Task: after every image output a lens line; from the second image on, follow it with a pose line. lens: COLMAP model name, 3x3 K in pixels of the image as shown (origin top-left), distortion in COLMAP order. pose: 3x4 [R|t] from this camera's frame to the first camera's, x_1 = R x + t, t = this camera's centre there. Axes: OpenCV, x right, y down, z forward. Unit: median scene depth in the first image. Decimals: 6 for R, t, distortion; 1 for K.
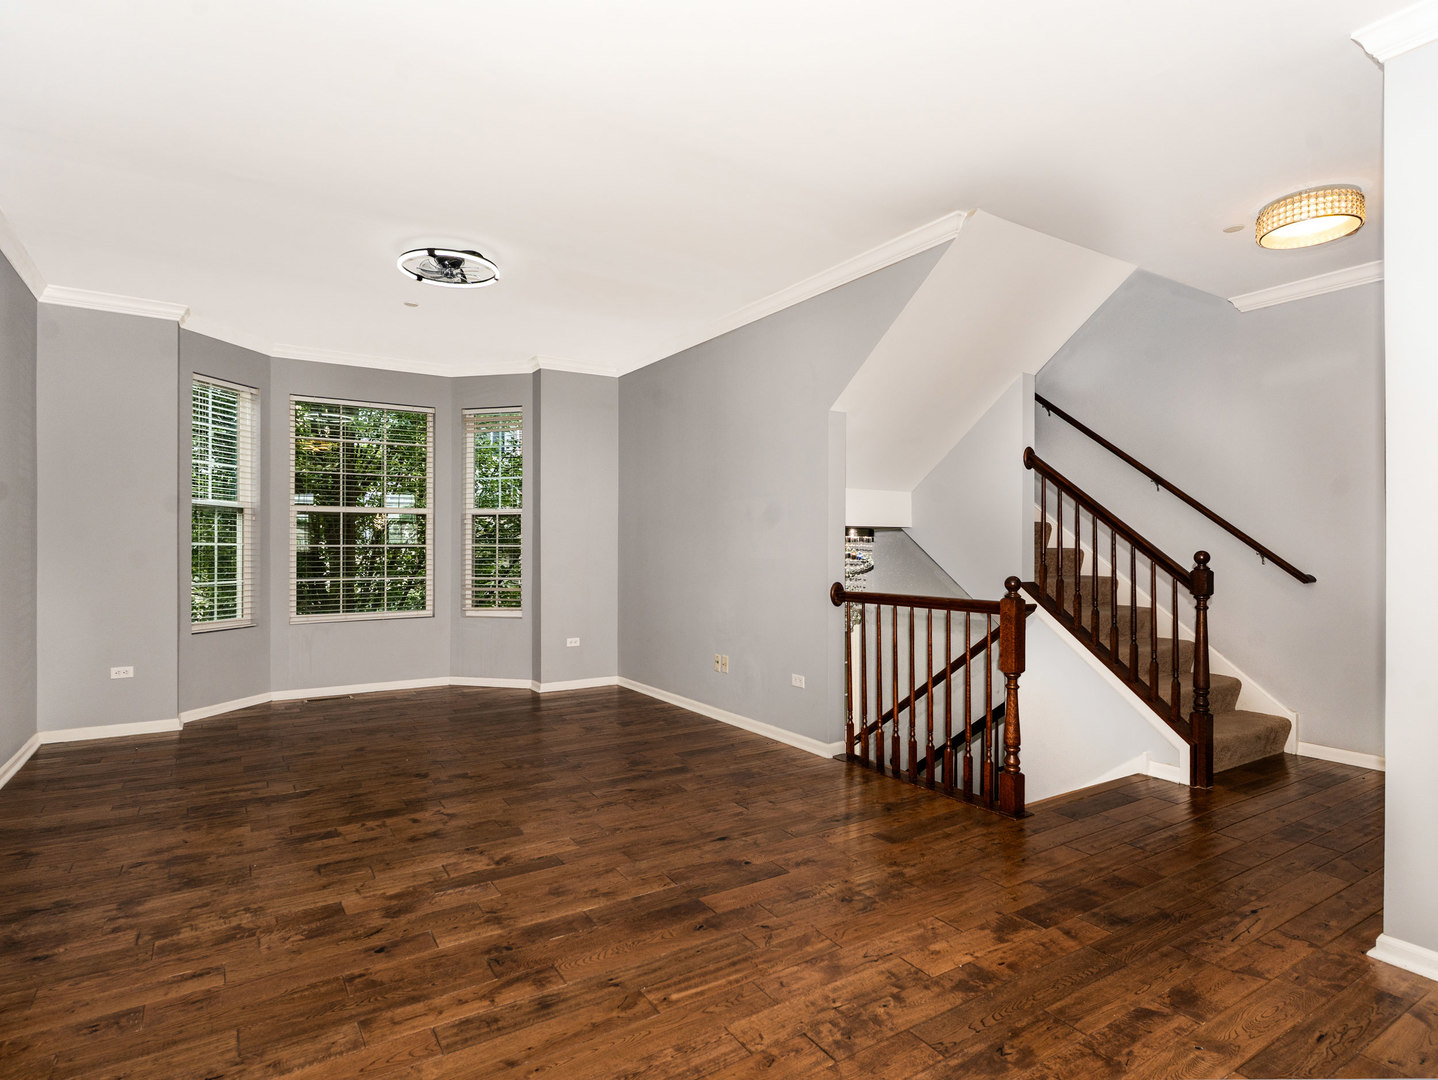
lens RADIAL K [[776.1, 0, 723.8], [0, 776.1, 542.3], [0, 0, 1]] dist [-0.001252, 0.002834]
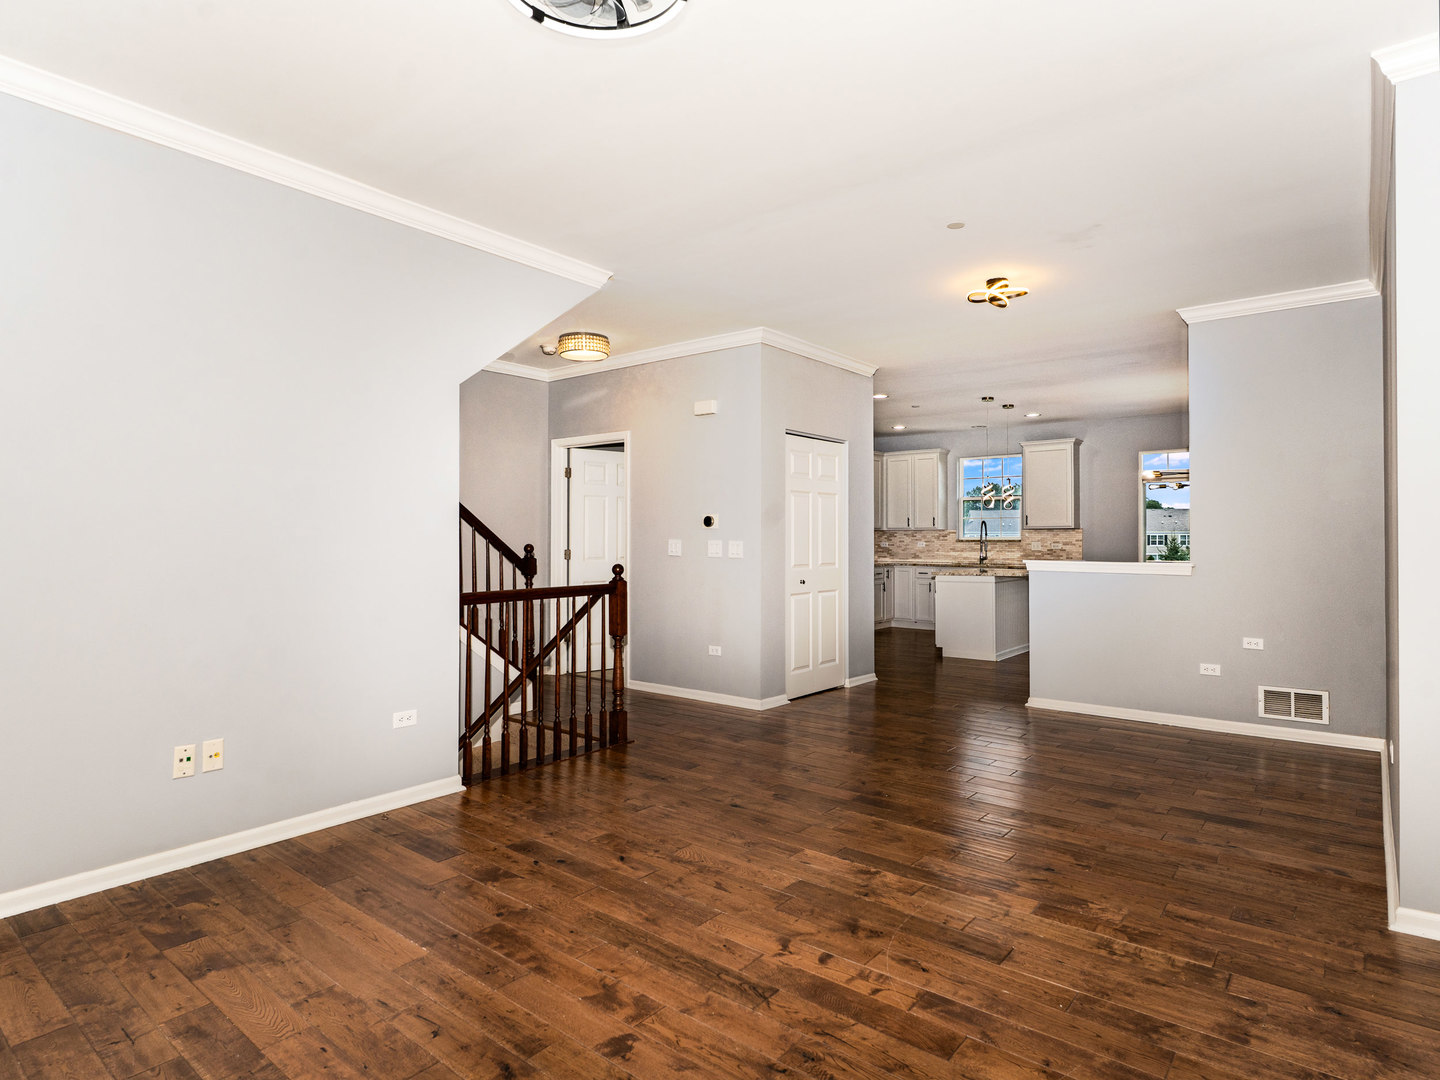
lens RADIAL K [[810.6, 0, 723.1], [0, 810.6, 538.7], [0, 0, 1]] dist [0.004478, 0.000192]
pose [[-0.318503, 0.001020, 0.947921, -1.190162], [-0.003830, 0.999990, -0.002363, 0.005095], [-0.947914, -0.004383, -0.318496, 1.512963]]
